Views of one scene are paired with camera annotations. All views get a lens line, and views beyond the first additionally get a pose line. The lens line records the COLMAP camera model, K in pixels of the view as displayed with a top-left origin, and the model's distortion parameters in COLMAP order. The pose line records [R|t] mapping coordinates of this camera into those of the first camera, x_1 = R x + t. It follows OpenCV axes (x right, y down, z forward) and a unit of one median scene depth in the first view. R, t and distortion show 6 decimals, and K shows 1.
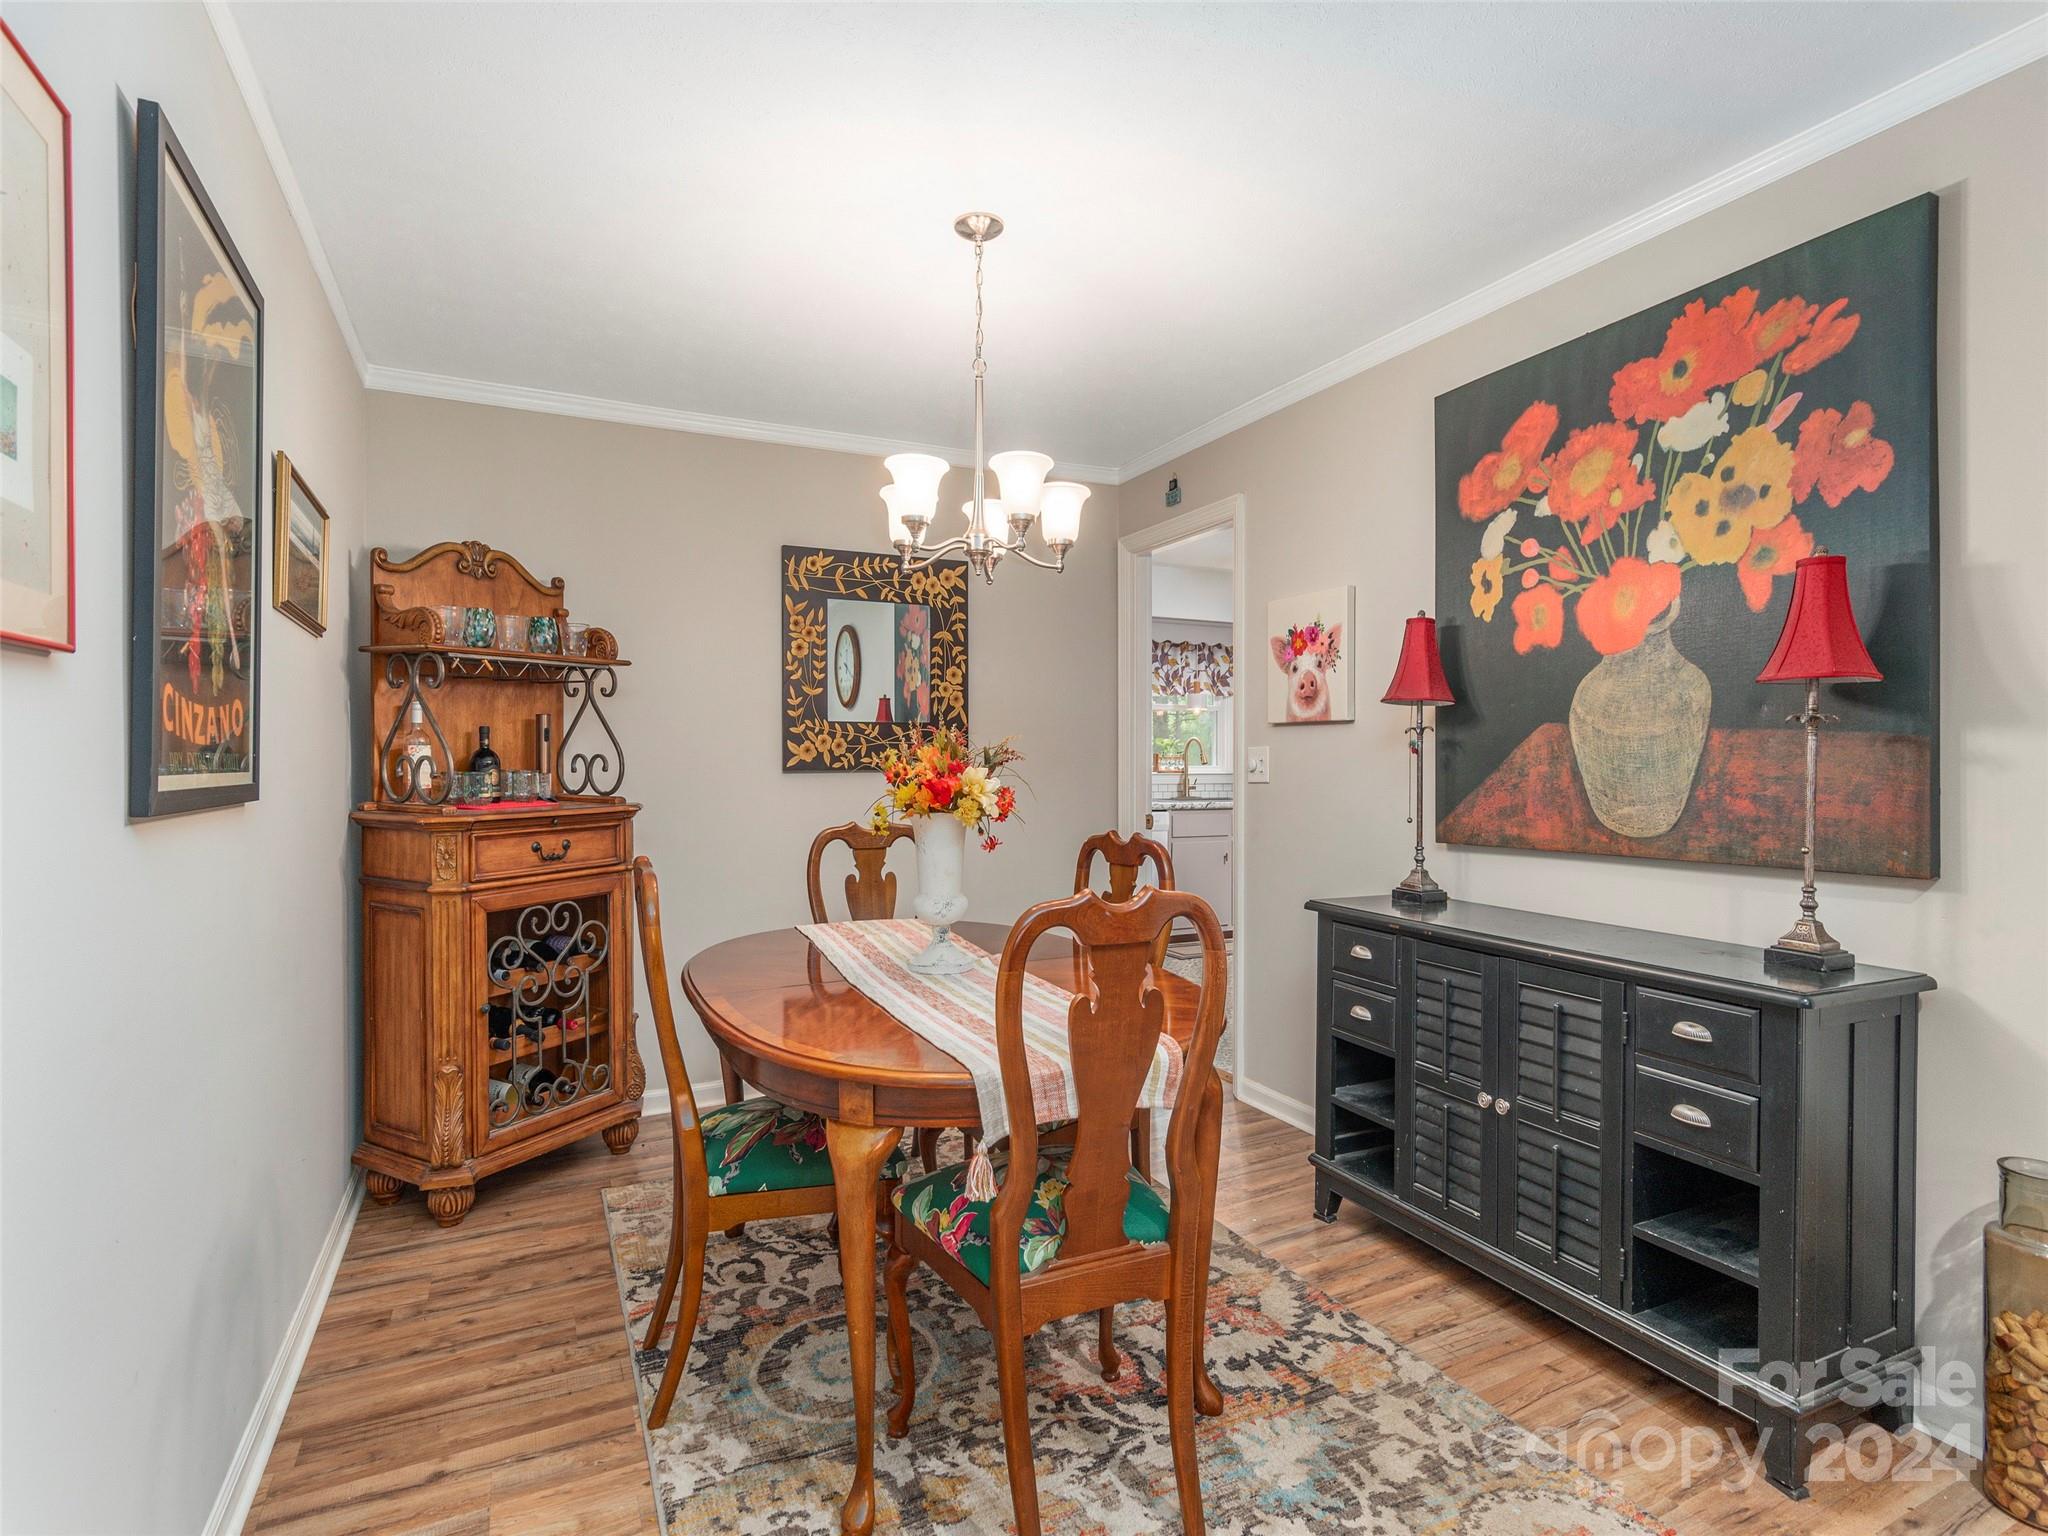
lens RADIAL K [[1007.9, 0, 1024.0], [0, 1007.9, 768.0], [0, 0, 1]] dist [0.005134, -0.000091]
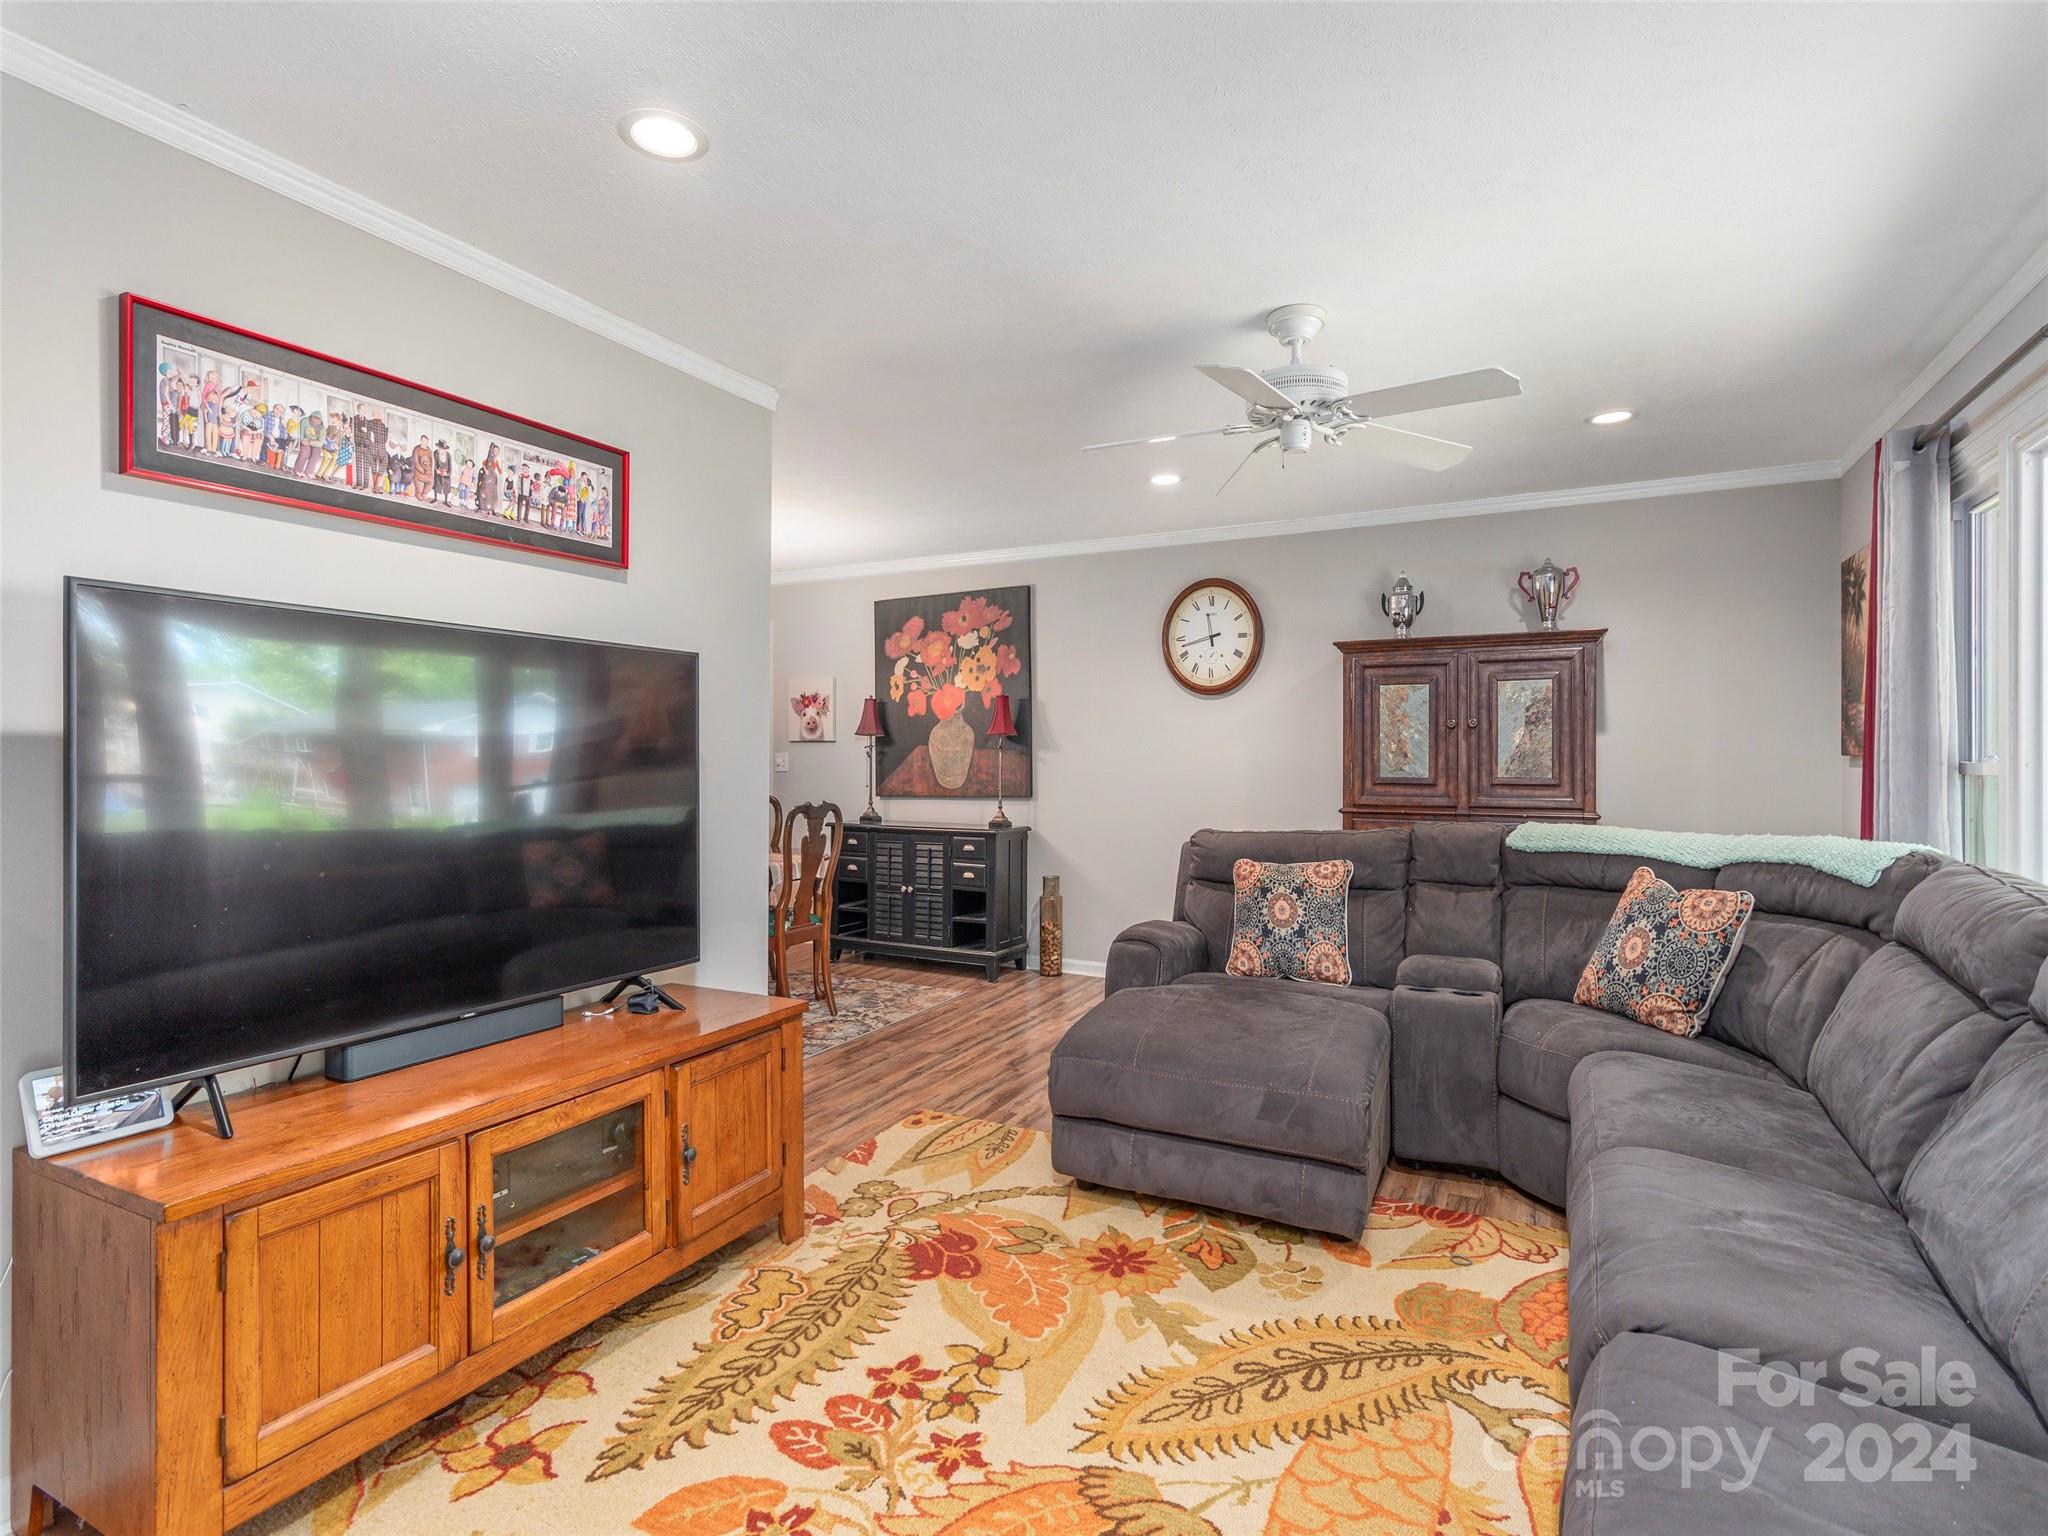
lens RADIAL K [[1021.3, 0, 1024.0], [0, 1021.3, 768.0], [0, 0, 1]] dist [-0.023947, -0.000187]
pose [[0.806758, -0.007110, 0.590840, -0.842983], [0.005410, 0.999975, 0.004646, 0.001719], [-0.590858, -0.000552, 0.806776, -1.305512]]
